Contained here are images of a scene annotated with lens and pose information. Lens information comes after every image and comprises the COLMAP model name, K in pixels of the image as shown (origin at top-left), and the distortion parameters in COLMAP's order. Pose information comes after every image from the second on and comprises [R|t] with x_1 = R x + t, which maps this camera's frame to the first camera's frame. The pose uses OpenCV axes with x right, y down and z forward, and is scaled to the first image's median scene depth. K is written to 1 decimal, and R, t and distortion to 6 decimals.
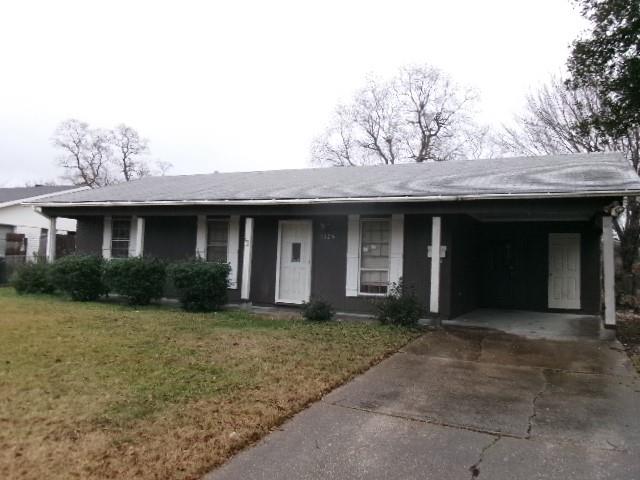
lens RADIAL K [[524.1, 0, 320.0], [0, 524.1, 240.0], [0, 0, 1]] dist [-0.037270, 0.000004]
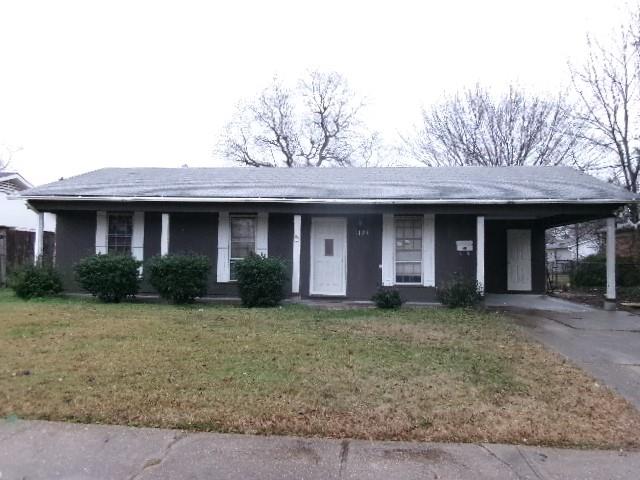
lens RADIAL K [[520.6, 0, 320.0], [0, 520.6, 240.0], [0, 0, 1]] dist [-0.067176, 0.000081]
pose [[0.942360, -0.008378, 0.334496, -0.415773], [0.003780, 0.999889, 0.014396, -0.007096], [-0.334580, -0.012302, 0.942287, 0.004054]]
